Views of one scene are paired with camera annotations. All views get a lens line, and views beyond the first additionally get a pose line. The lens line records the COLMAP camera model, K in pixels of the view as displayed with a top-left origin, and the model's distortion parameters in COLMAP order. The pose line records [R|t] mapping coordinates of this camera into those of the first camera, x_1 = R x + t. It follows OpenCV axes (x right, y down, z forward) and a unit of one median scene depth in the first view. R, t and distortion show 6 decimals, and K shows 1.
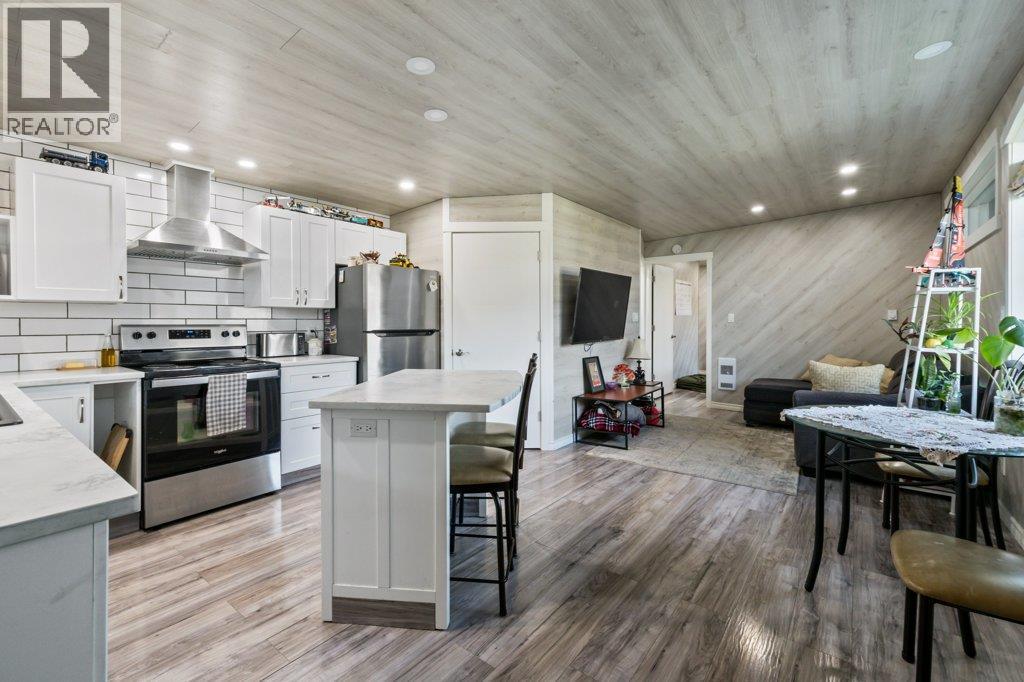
lens RADIAL K [[432.5, 0, 501.9], [0, 432.5, 324.6], [0, 0, 1]] dist [0.000131, 0.000206]
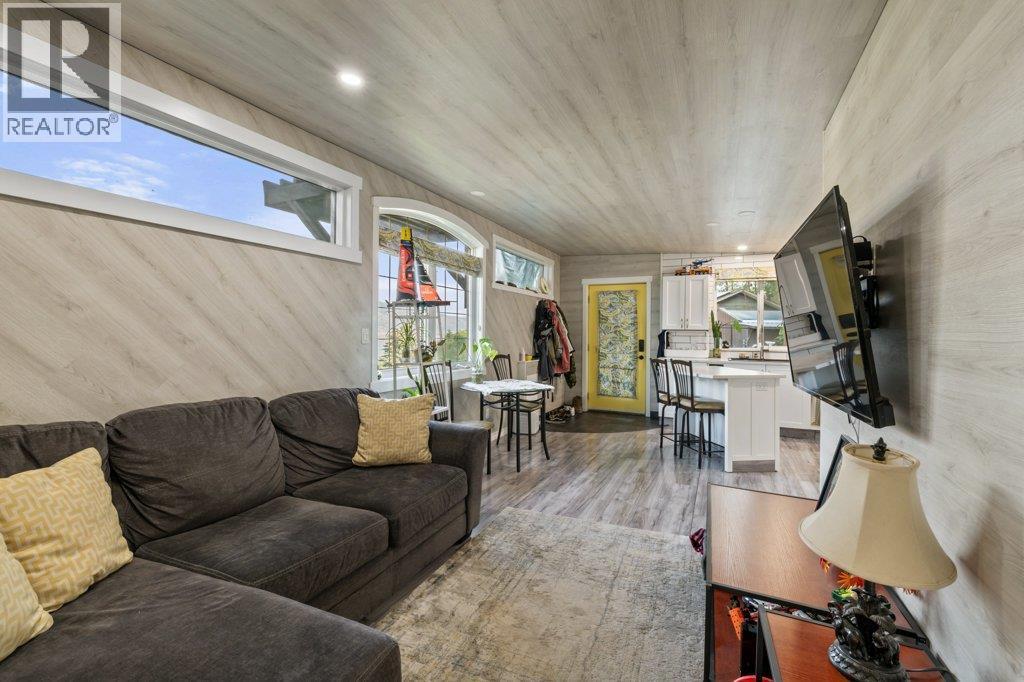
lens RADIAL K [[432.5, 0, 514.2], [0, 432.5, 335.1], [0, 0, 1]] dist [0.000131, 0.000206]
pose [[-0.970769, -0.000054, -0.240016, 1.053717], [-0.003370, 0.999904, 0.013403, -0.042058], [0.239992, 0.013820, -0.970677, 2.320179]]
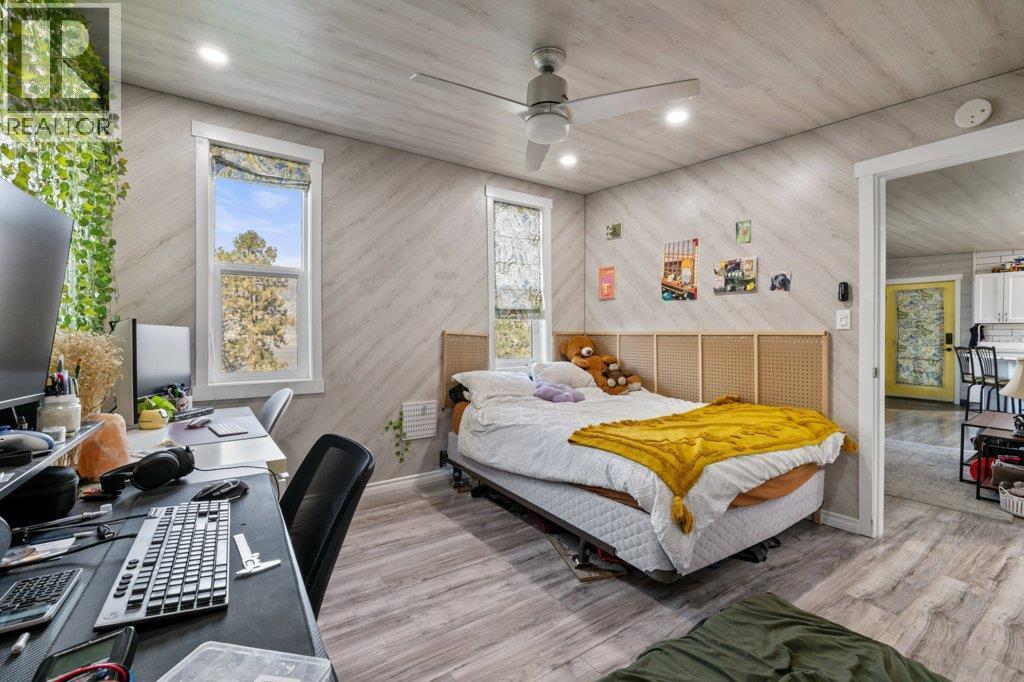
lens RADIAL K [[432.5, 0, 510.1], [0, 432.5, 334.3], [0, 0, 1]] dist [0.000131, 0.000206]
pose [[-0.954720, -0.003947, 0.297481, 1.346274], [-0.002558, 0.999984, 0.005058, -0.008512], [-0.297496, 0.004068, -0.954714, 2.988332]]
